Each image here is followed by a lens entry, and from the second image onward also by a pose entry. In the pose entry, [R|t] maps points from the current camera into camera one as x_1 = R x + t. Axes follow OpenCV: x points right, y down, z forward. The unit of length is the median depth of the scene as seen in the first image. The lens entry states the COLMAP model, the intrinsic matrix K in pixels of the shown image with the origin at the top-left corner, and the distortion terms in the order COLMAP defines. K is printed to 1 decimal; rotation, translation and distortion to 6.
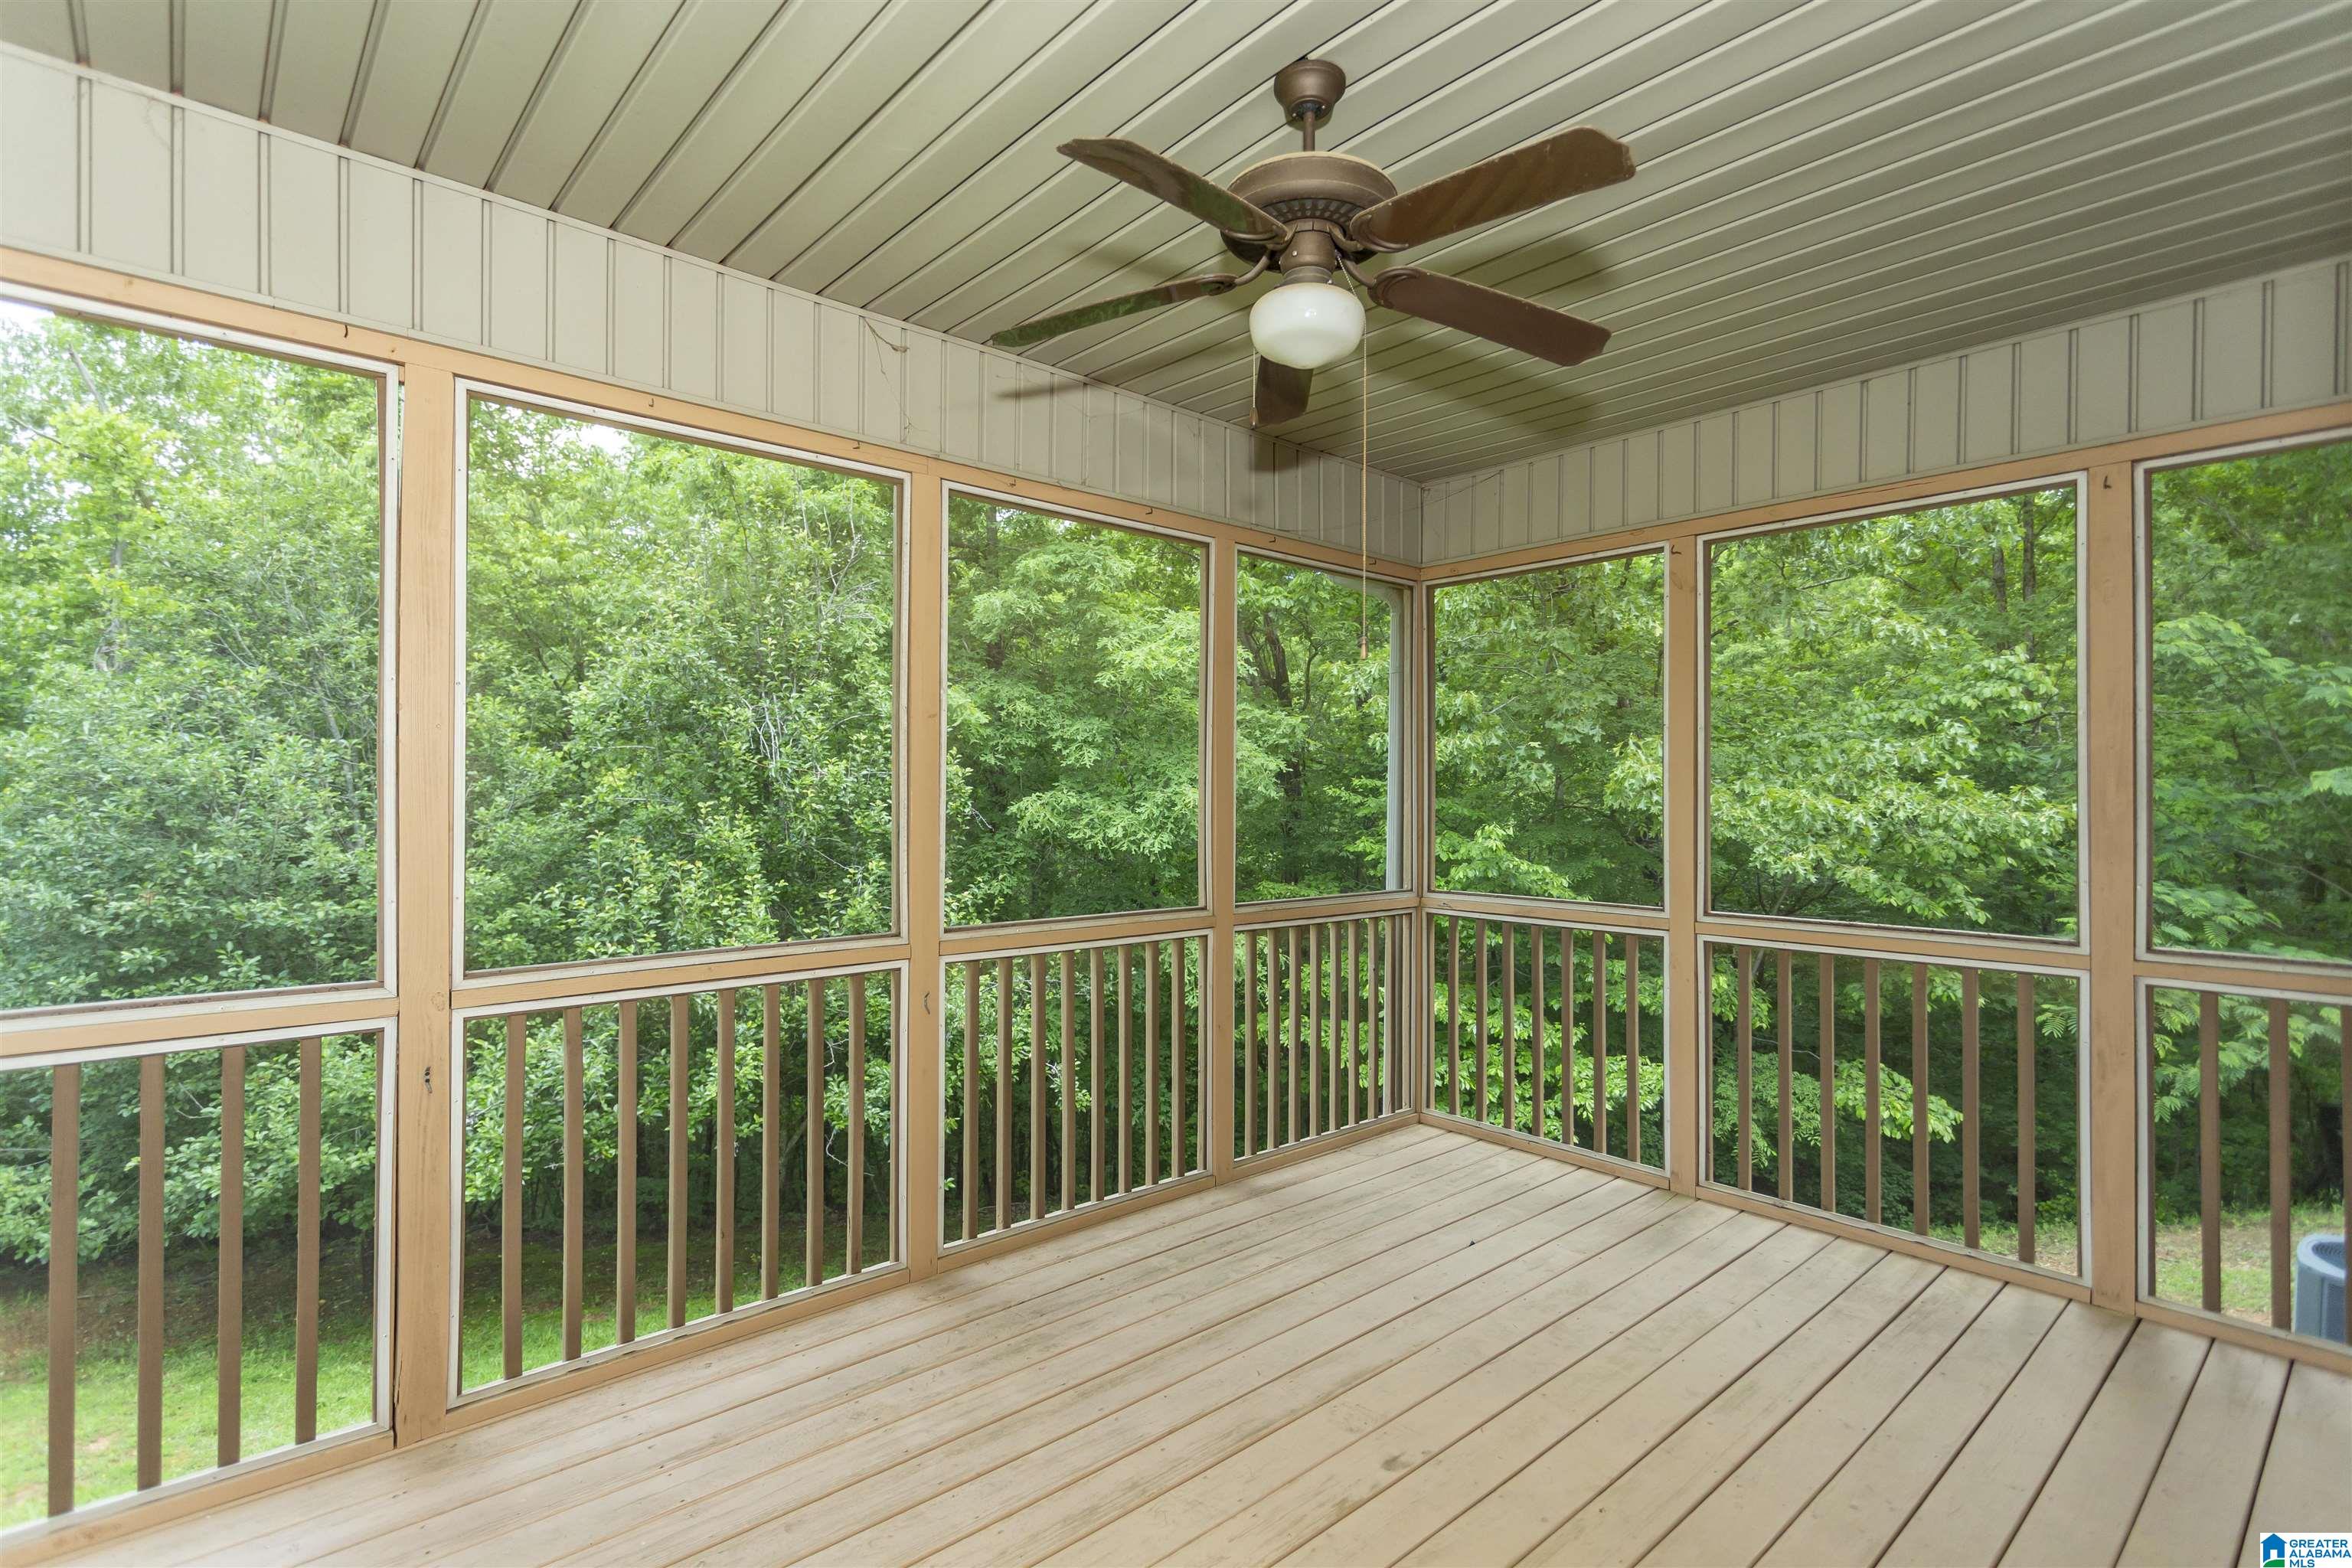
lens RADIAL K [[1127.2, 0, 1158.6], [0, 1127.2, 781.5], [0, 0, 1]] dist [0.011714, -0.000851]
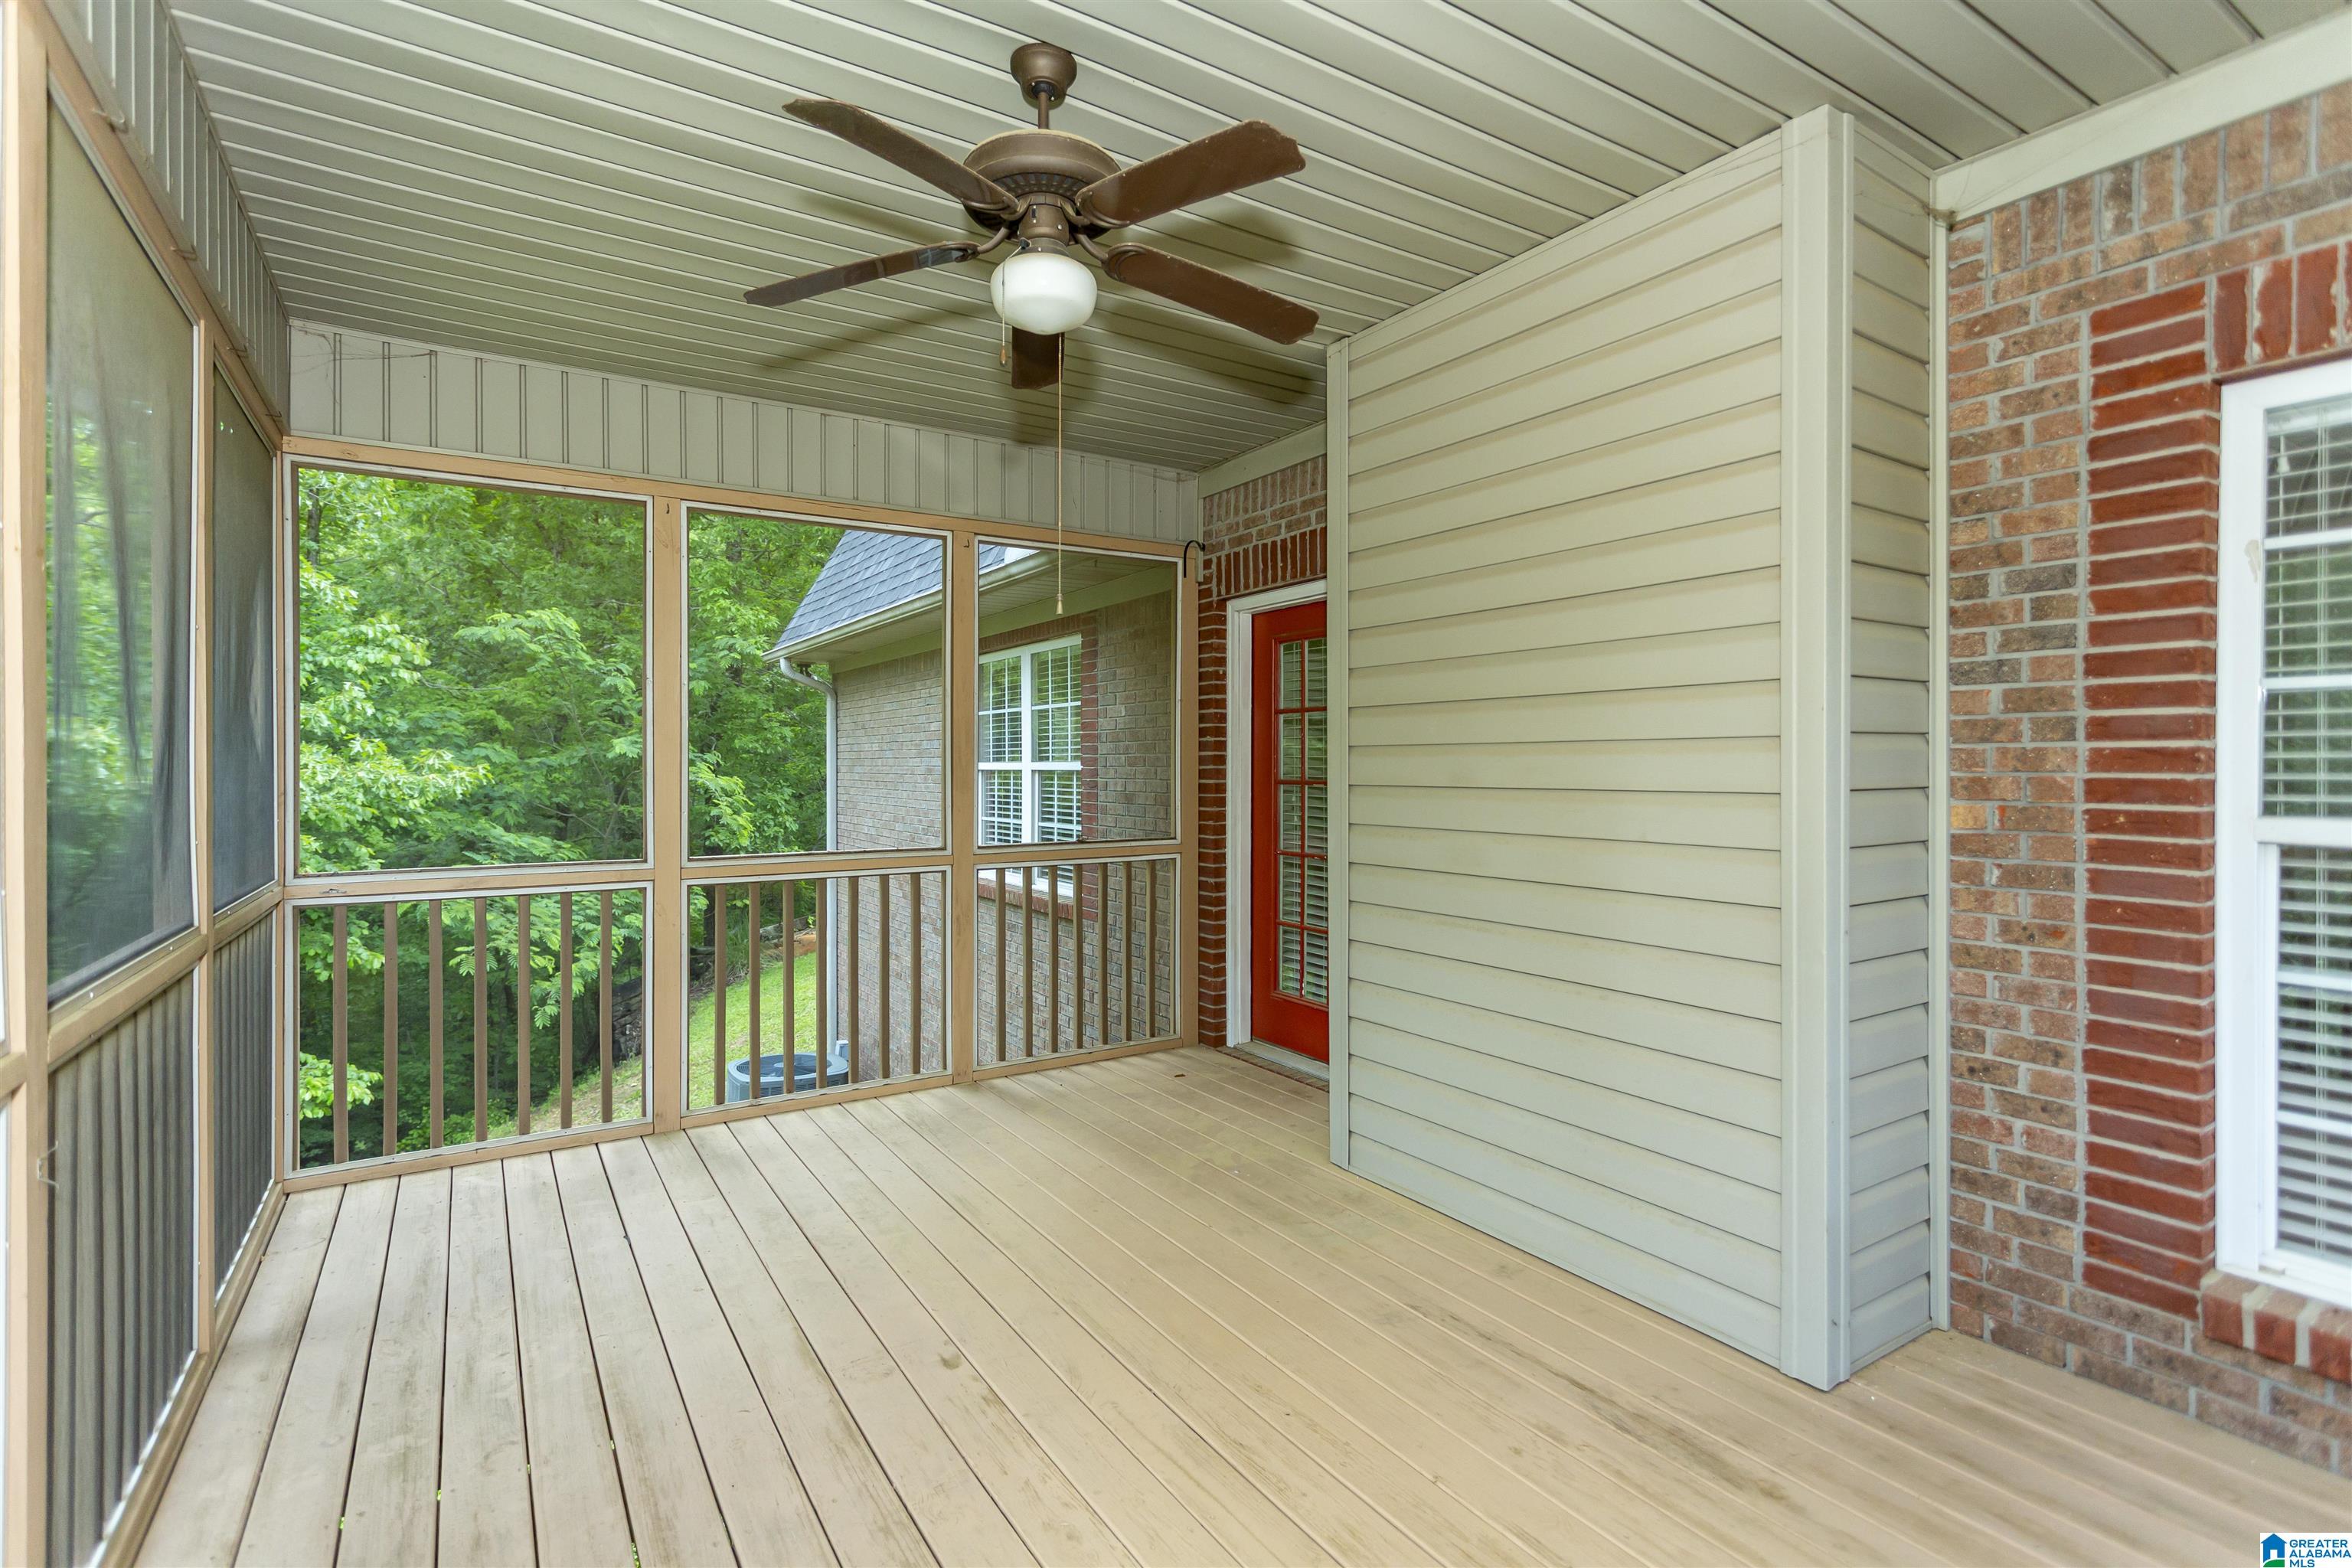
lens RADIAL K [[1127.2, 0, 1174.8], [0, 1127.2, 780.4], [0, 0, 1]] dist [0.011714, -0.000851]
pose [[0.157125, -0.020405, 0.987368, -0.491972], [-0.004711, 0.999760, 0.021411, 0.018136], [-0.987567, -0.008015, 0.156991, 0.385593]]
